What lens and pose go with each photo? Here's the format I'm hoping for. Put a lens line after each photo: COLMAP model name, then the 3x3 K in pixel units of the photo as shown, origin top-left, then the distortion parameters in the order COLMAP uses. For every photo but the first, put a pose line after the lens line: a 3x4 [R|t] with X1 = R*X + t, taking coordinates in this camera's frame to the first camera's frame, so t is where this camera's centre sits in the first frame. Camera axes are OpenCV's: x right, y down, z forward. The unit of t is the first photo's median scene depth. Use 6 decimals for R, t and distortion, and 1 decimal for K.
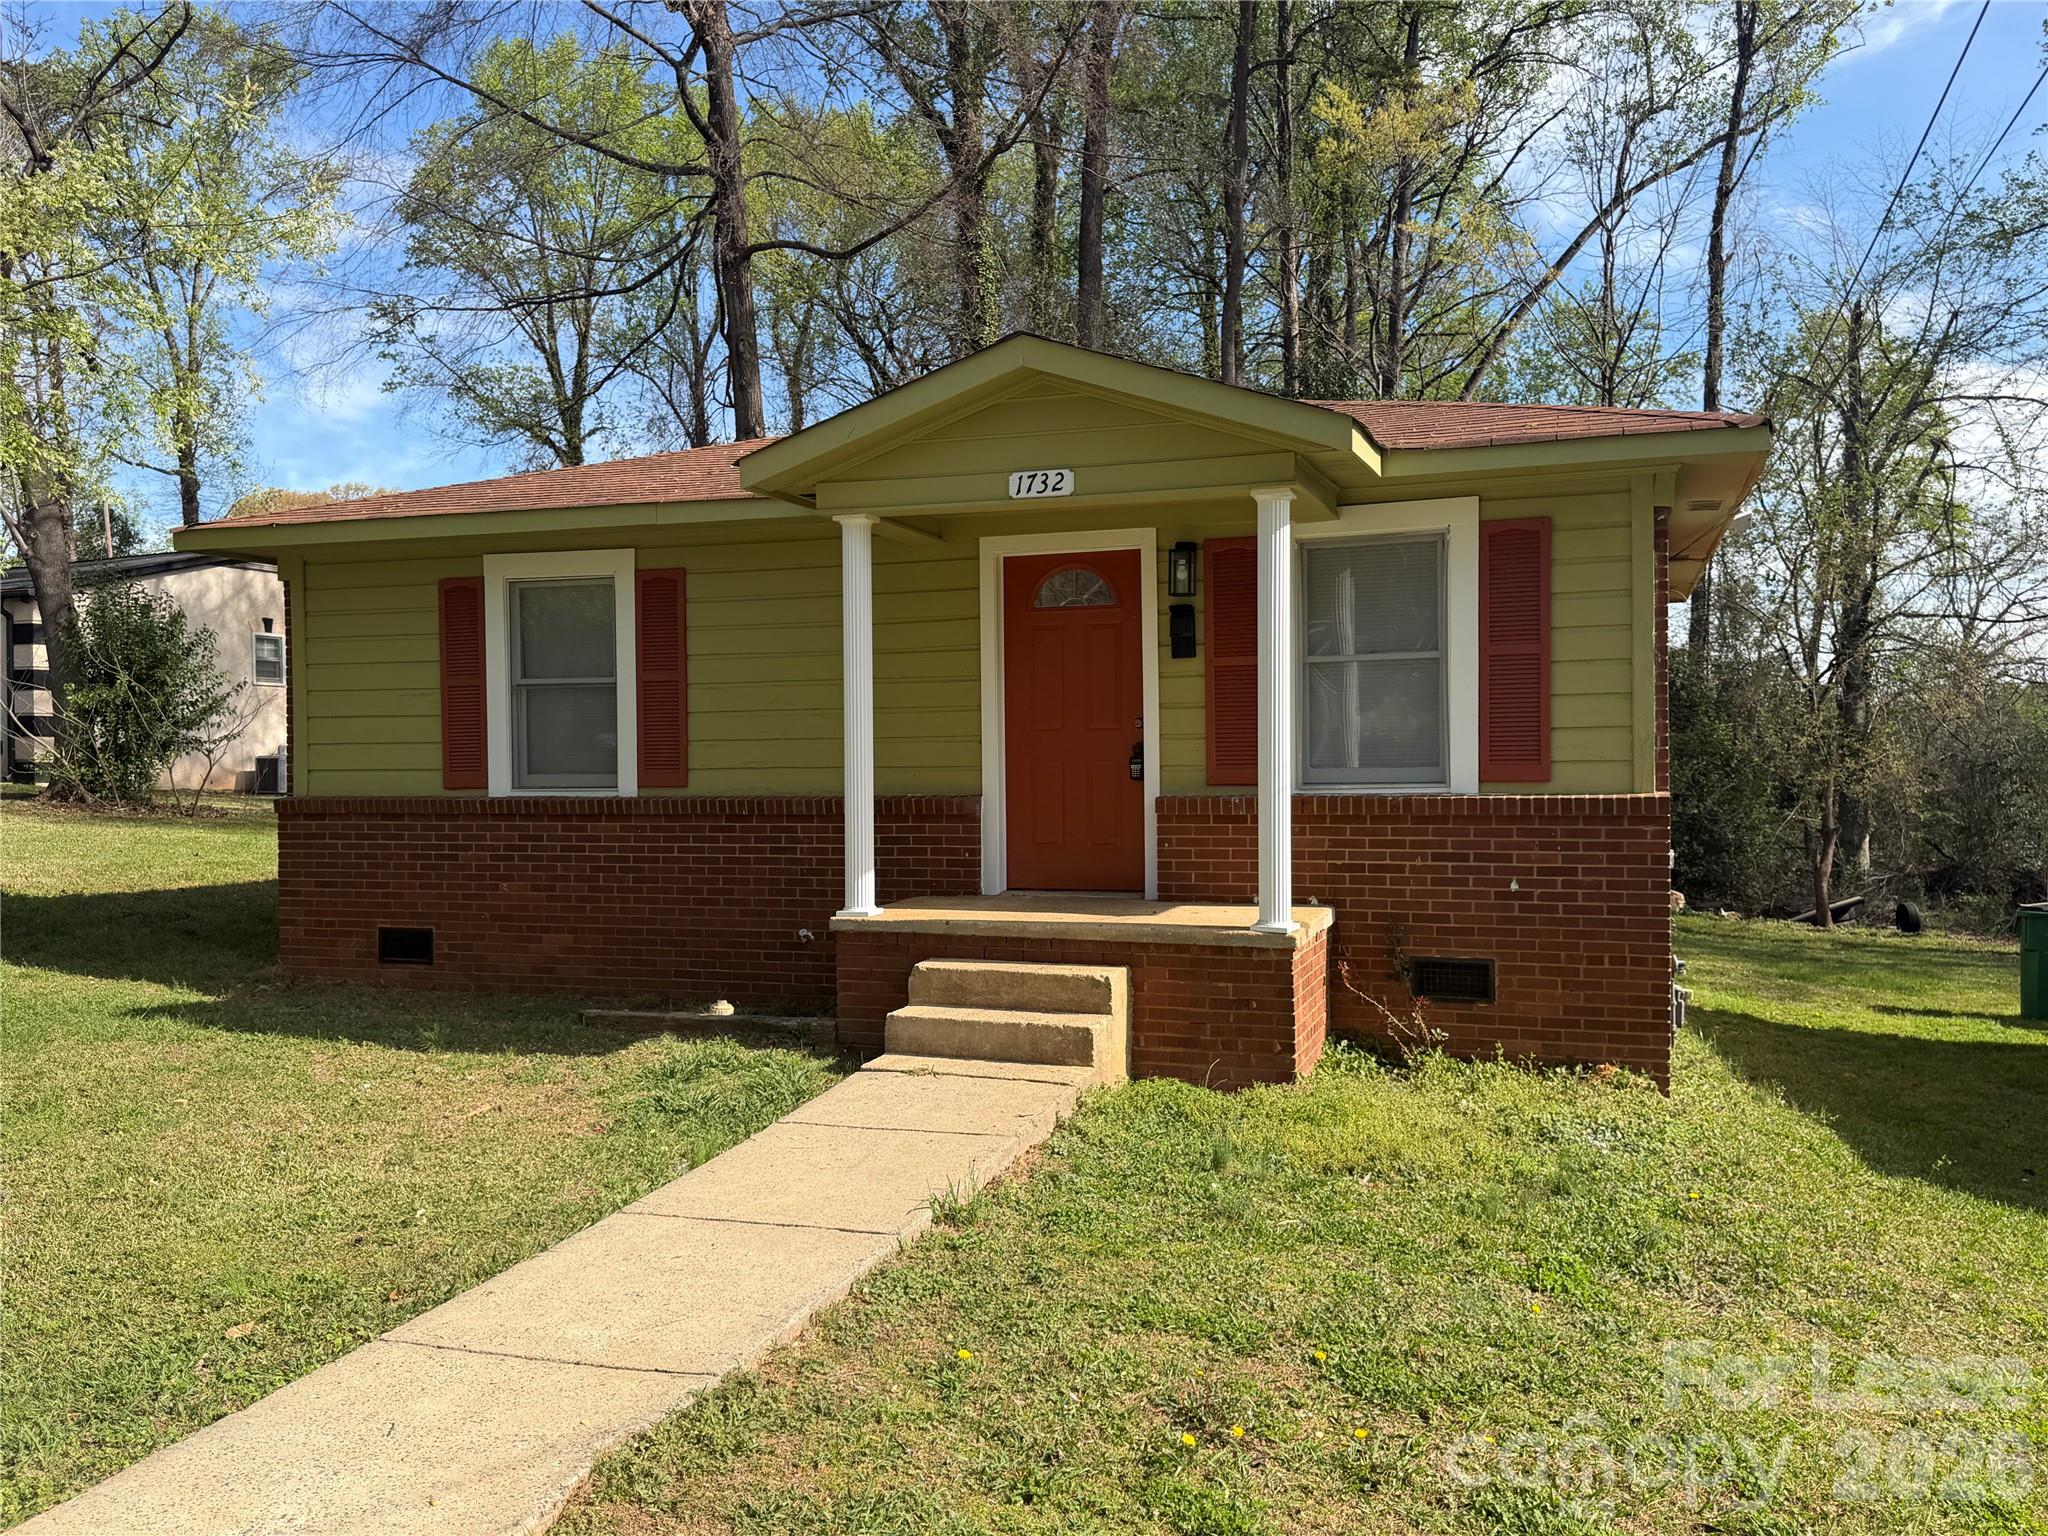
lens RADIAL K [[1684.1, 0, 1021.9], [0, 1684.1, 776.7], [0, 0, 1]] dist [0.037641, -0.045539]
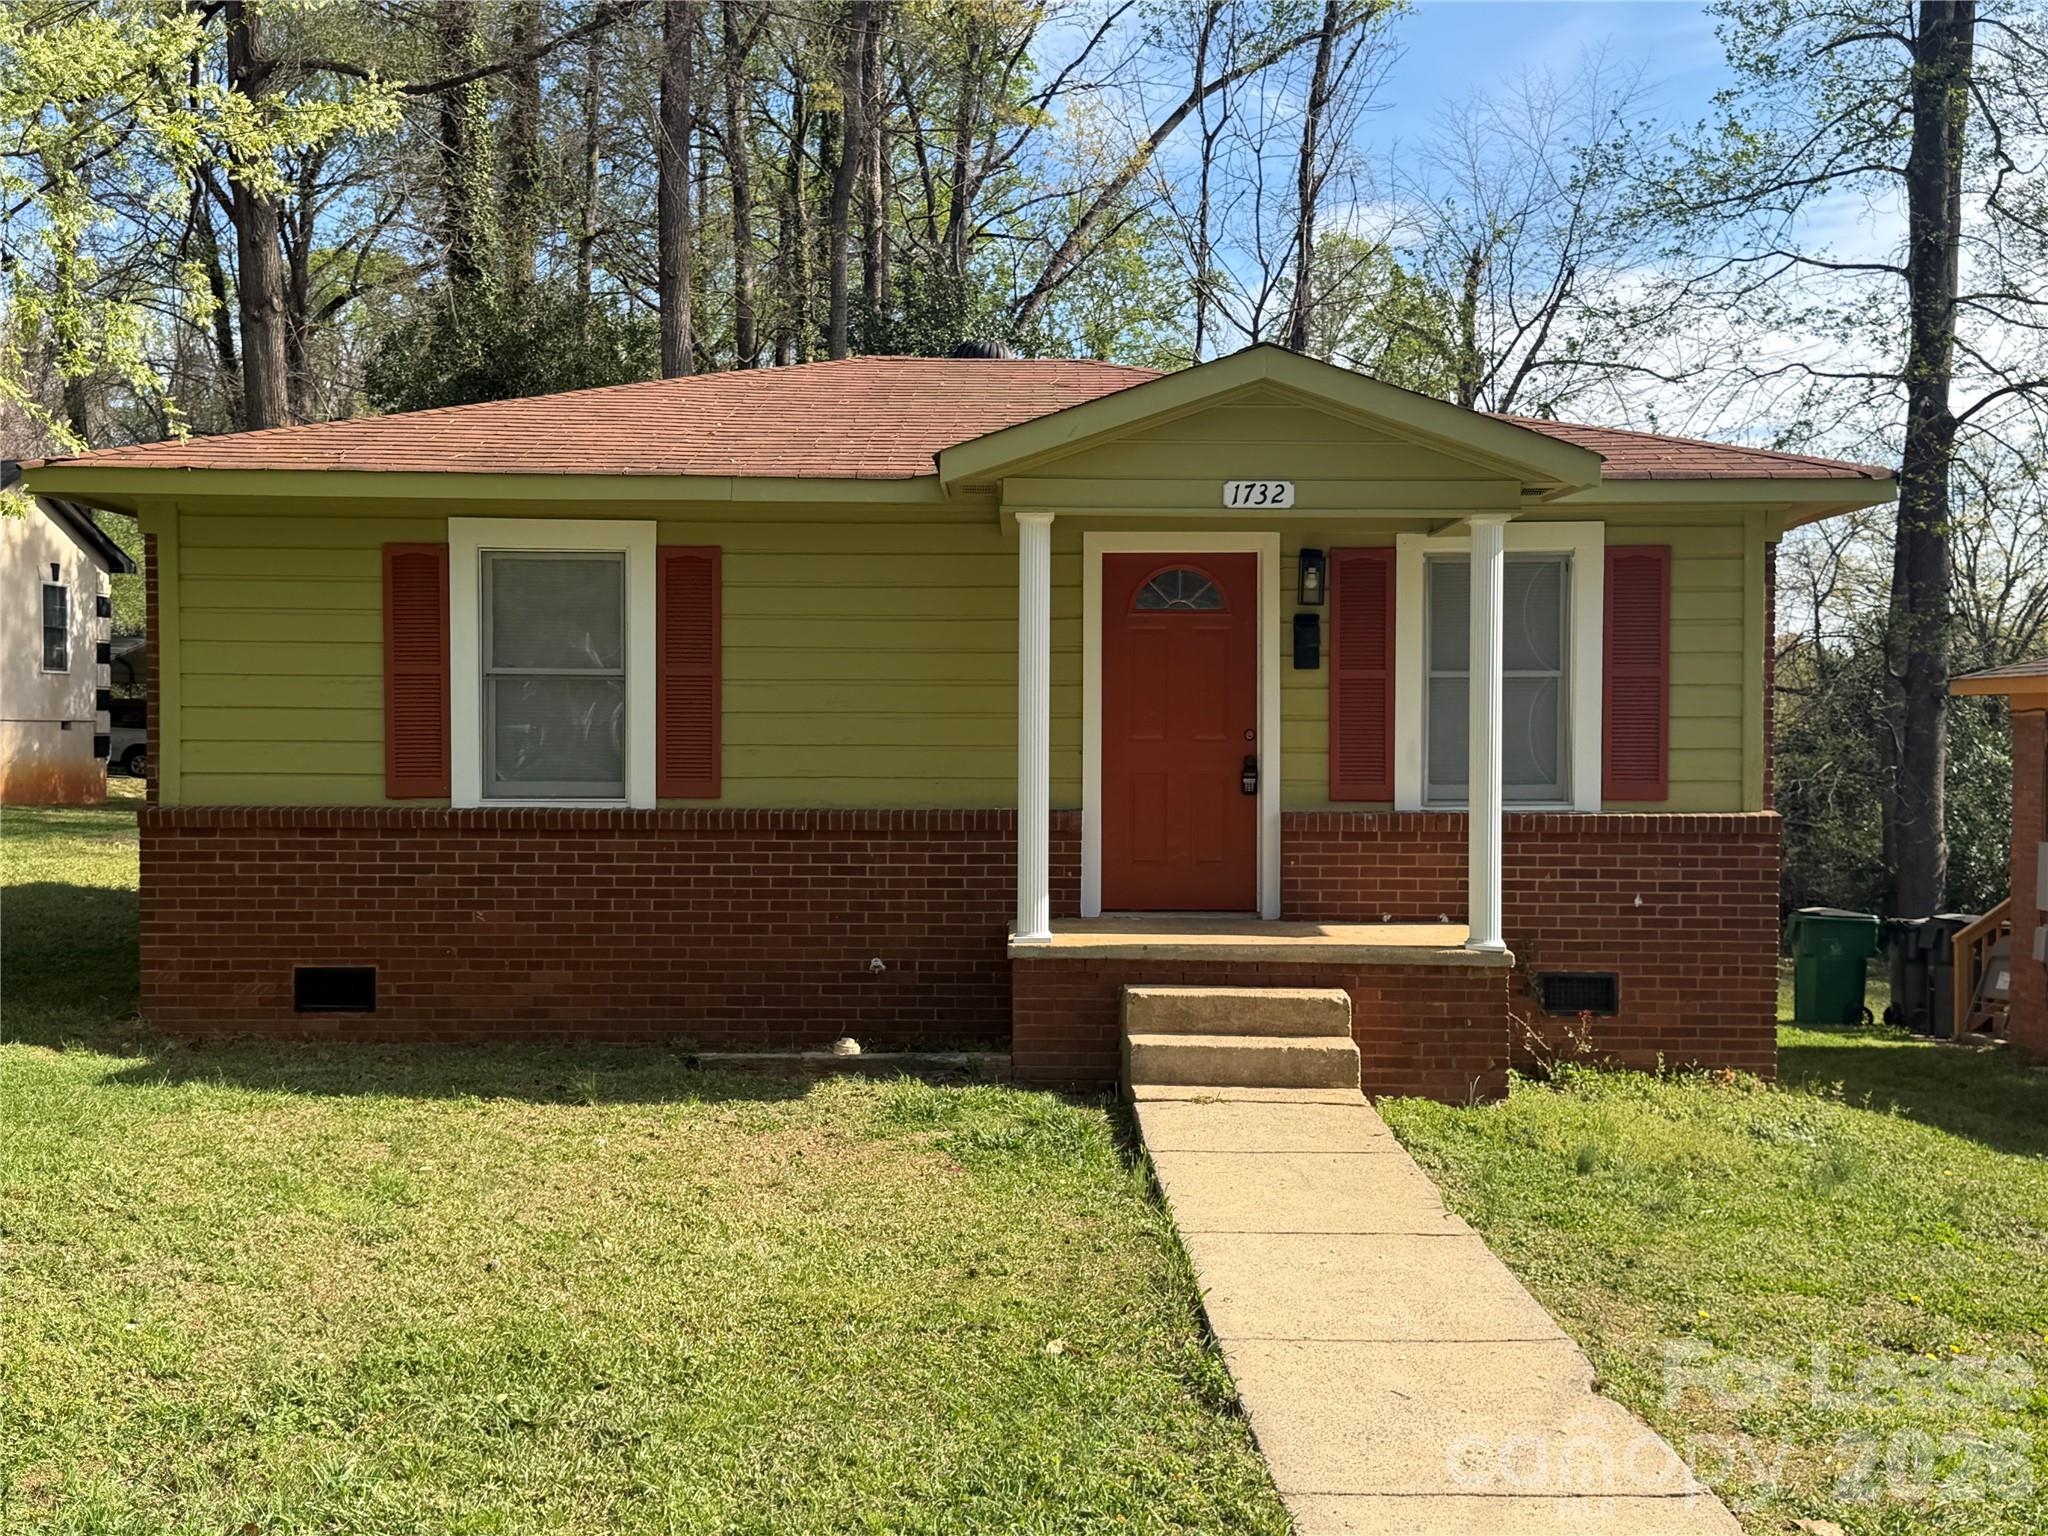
lens RADIAL K [[2192.6, 0, 1023.5], [0, 2192.6, 764.0], [0, 0, 1]] dist [0.028879, 0.000000]
pose [[0.944798, 0.008136, 0.327553, -0.468532], [-0.009637, 0.999949, 0.002960, -0.018222], [-0.327512, -0.005953, 0.944828, -0.135534]]
